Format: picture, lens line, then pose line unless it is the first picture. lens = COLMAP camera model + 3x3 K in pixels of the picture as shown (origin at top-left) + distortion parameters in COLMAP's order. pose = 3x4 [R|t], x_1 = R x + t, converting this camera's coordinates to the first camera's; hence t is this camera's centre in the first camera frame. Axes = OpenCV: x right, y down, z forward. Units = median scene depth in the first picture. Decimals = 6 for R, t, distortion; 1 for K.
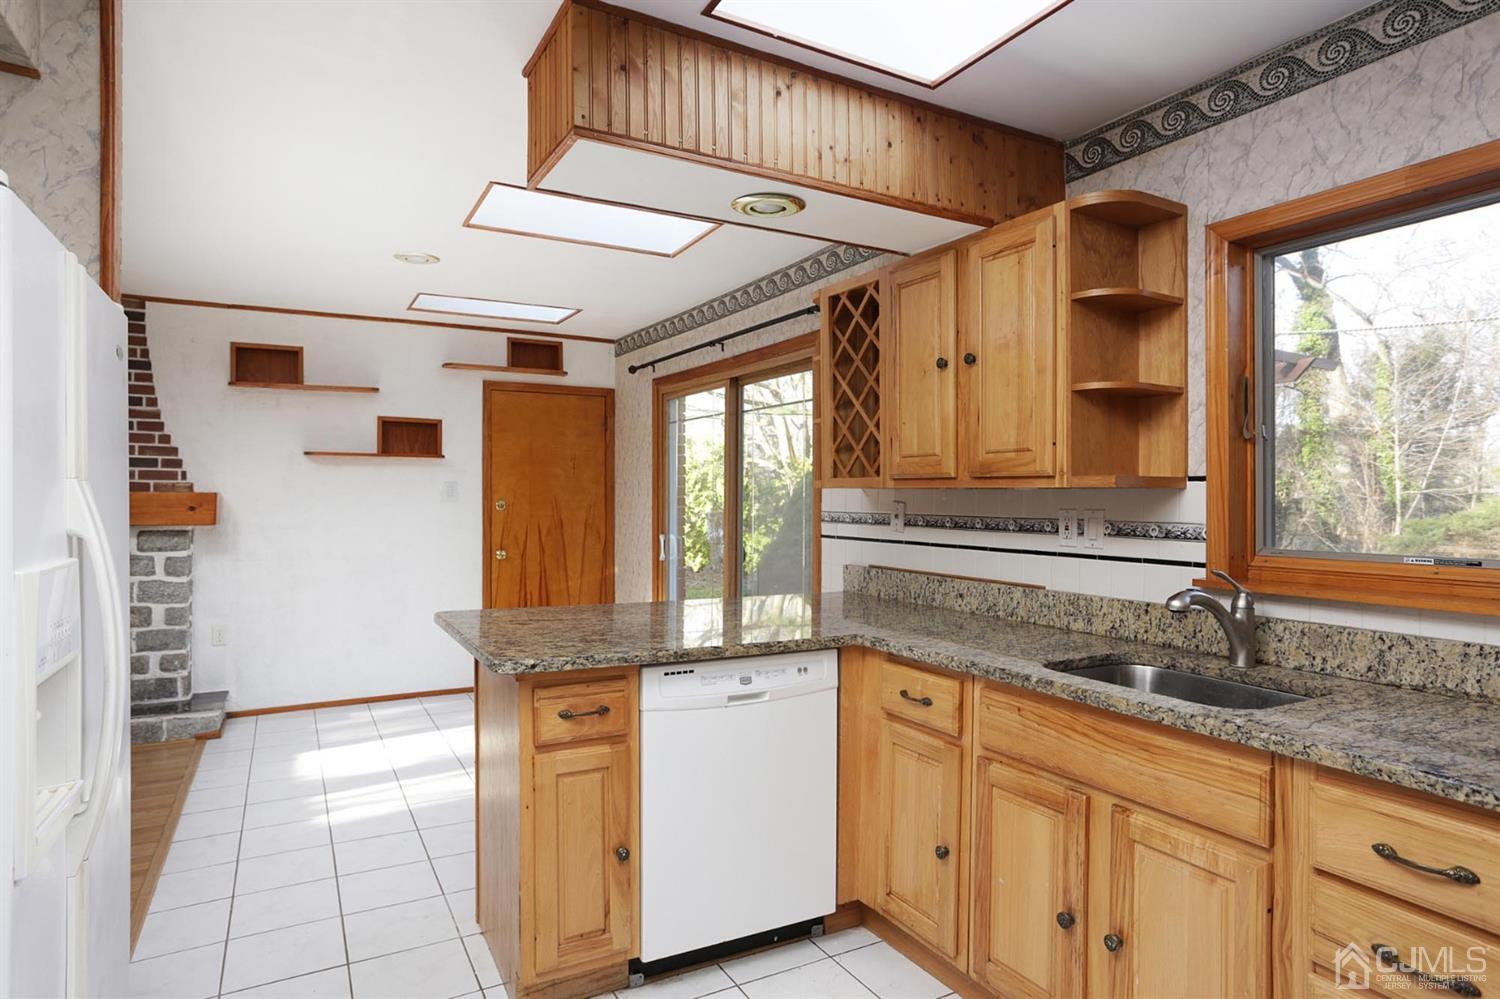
lens RADIAL K [[874.4, 0, 754.3], [0, 874.4, 505.8], [0, 0, 1]] dist [-0.030337, 0.028059]
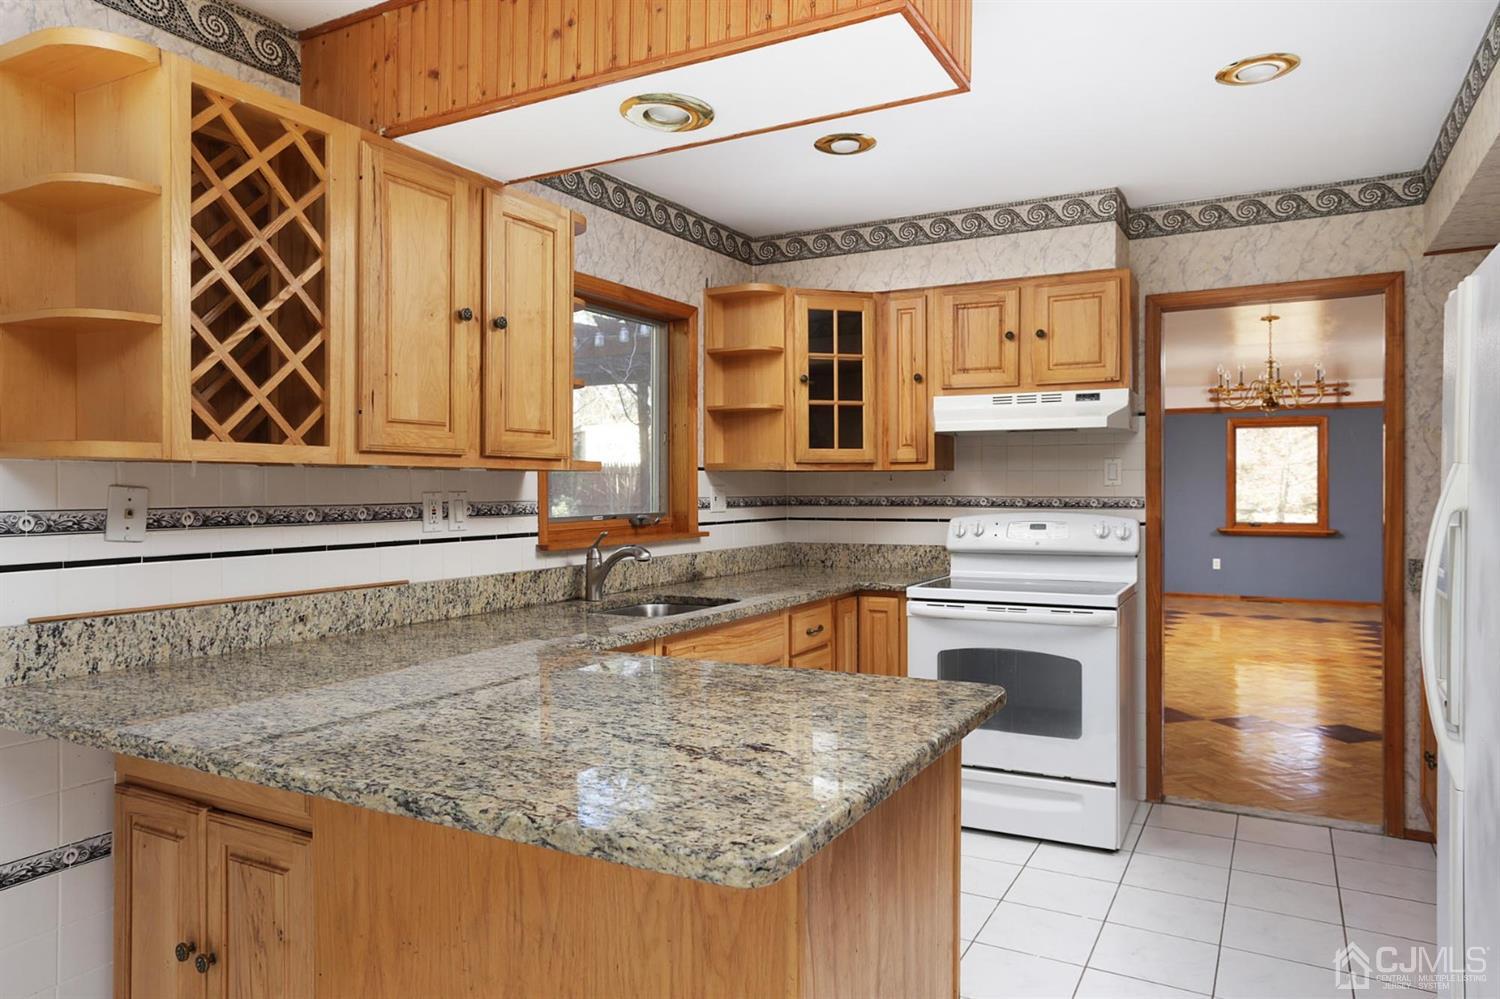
lens RADIAL K [[984.6, 0, 753.6], [0, 984.6, 495.4], [0, 0, 1]] dist [-0.018619, 0.025760]
pose [[-0.542517, -0.019859, 0.839810, -0.603014], [-0.000545, 0.999729, 0.023289, -0.014441], [-0.840045, 0.012177, -0.542381, 1.090277]]
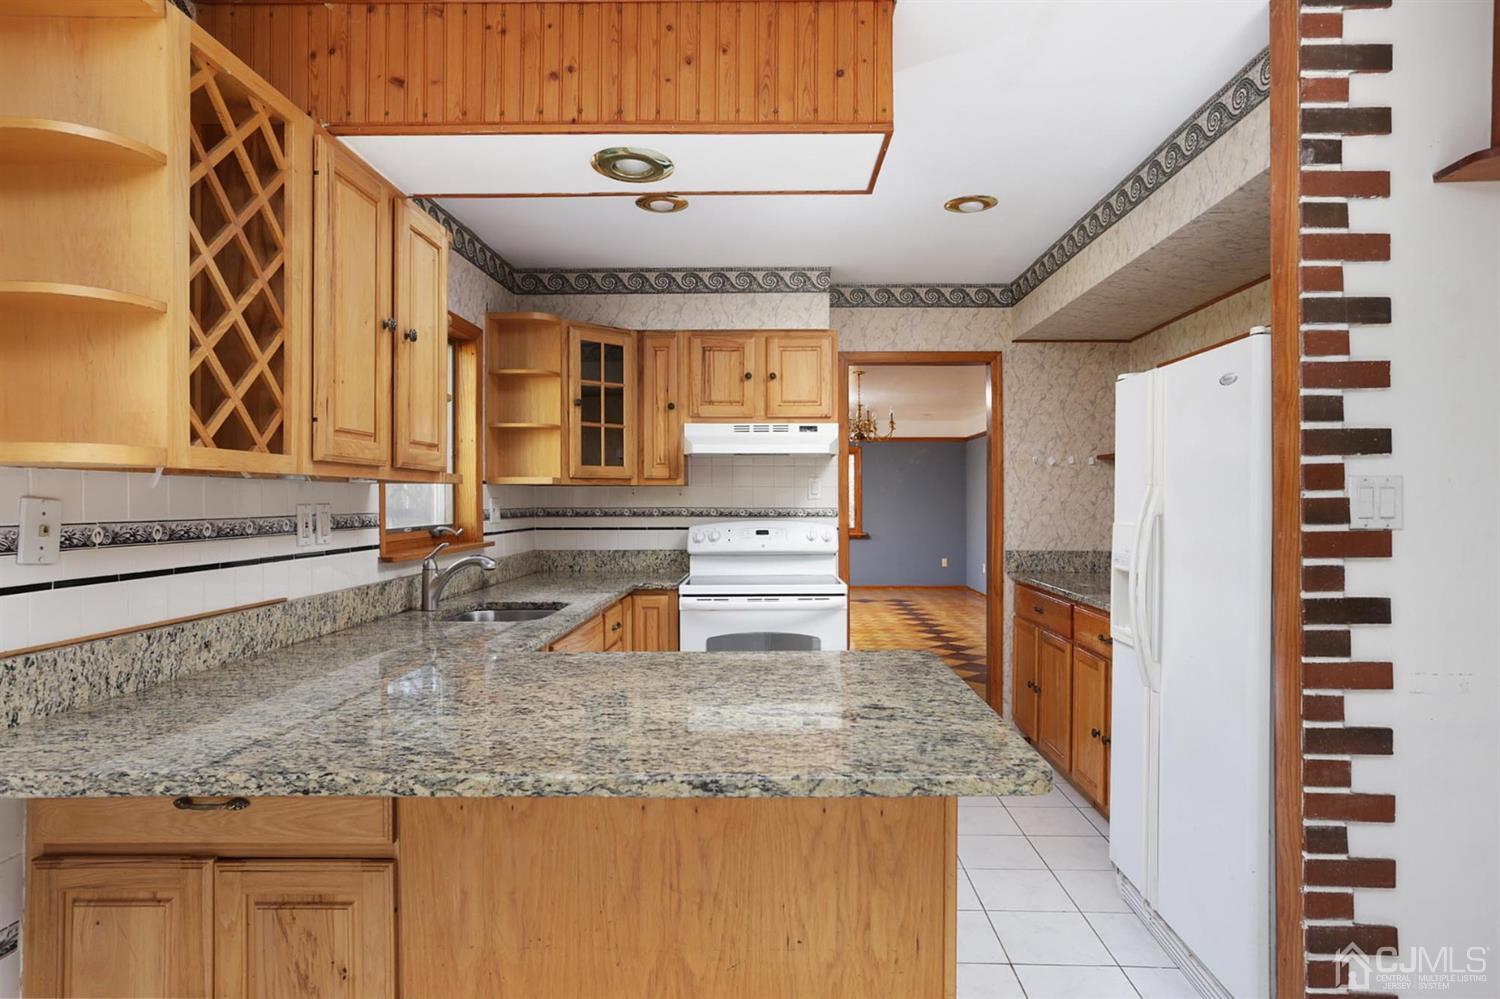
lens RADIAL K [[874.4, 0, 783.3], [0, 874.4, 500.7], [0, 0, 1]] dist [-0.030337, 0.028059]
pose [[-0.879216, -0.014801, 0.476194, -0.416088], [-0.009649, 0.999865, 0.013262, -0.013541], [-0.476326, 0.007066, -0.879240, 1.314636]]
